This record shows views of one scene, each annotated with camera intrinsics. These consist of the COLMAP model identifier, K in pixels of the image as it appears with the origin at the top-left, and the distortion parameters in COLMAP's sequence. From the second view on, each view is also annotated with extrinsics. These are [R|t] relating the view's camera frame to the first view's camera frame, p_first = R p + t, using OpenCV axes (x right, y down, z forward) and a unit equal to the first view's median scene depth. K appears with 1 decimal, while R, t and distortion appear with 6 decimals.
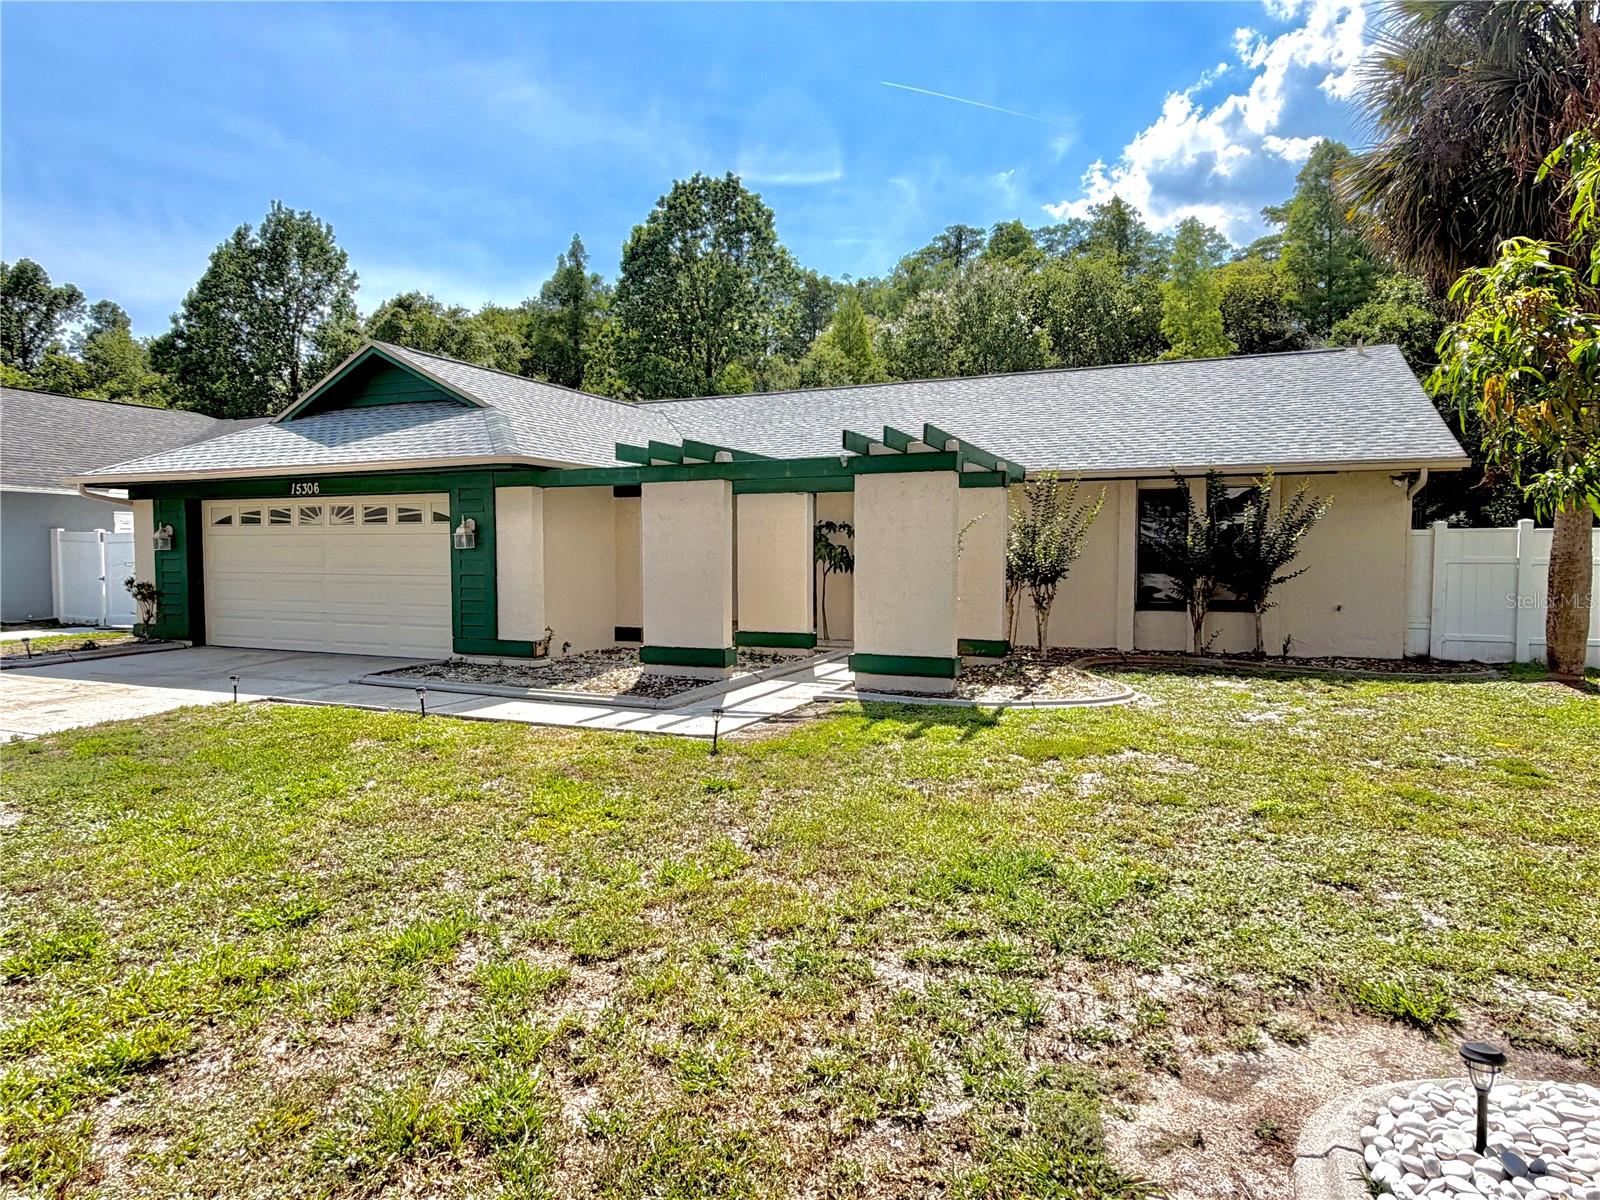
lens RADIAL K [[991.3, 0, 780.5], [0, 991.3, 570.2], [0, 0, 1]] dist [-0.005753, -0.005174]
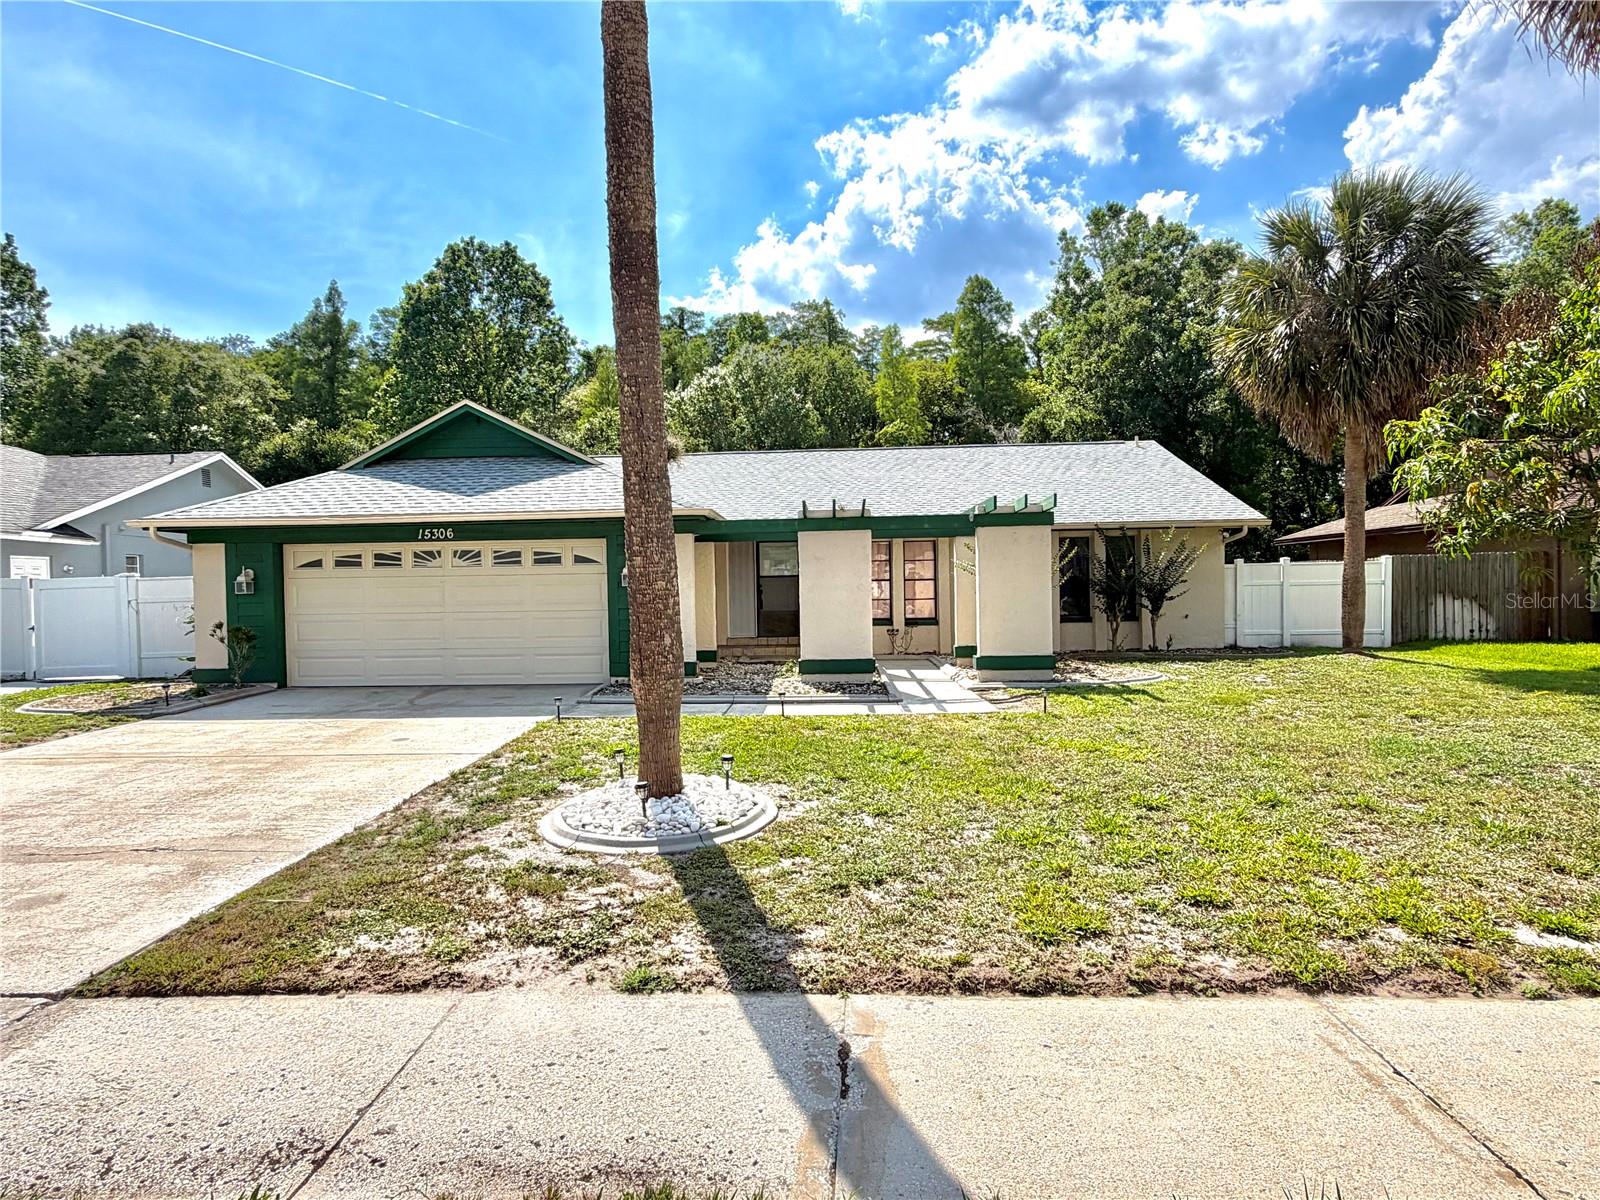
lens RADIAL K [[872.2, 0, 809.9], [0, 872.2, 588.9], [0, 0, 1]] dist [0.000738, -0.000027]
pose [[0.929434, -0.017594, 0.368568, -0.417633], [0.023812, 0.999640, -0.012329, -0.000779], [-0.368219, 0.020235, 0.929519, -0.030270]]
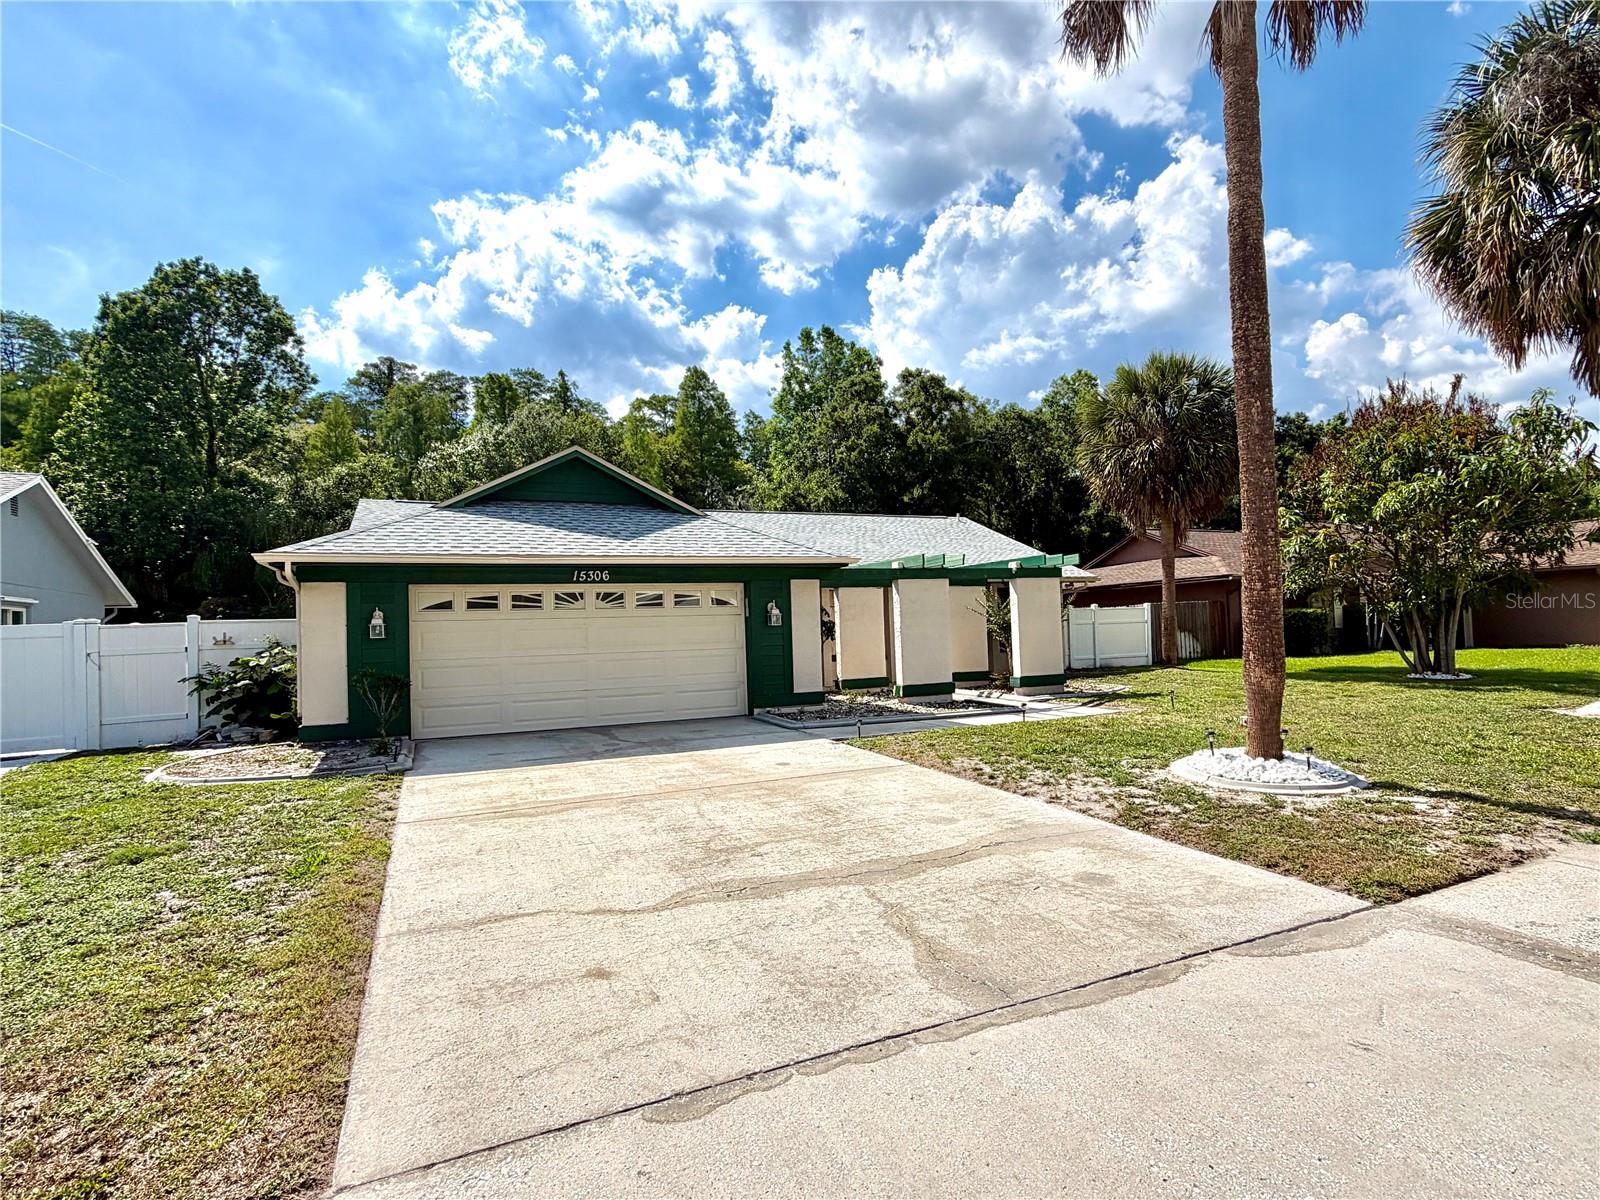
lens RADIAL K [[793.6, 0, 781.9], [0, 793.6, 608.0], [0, 0, 1]] dist [0.009725, -0.001053]
pose [[0.679928, -0.002329, 0.733275, -0.904469], [0.043897, 0.998331, -0.037532, -0.004595], [-0.731964, 0.057708, 0.678895, 0.235203]]
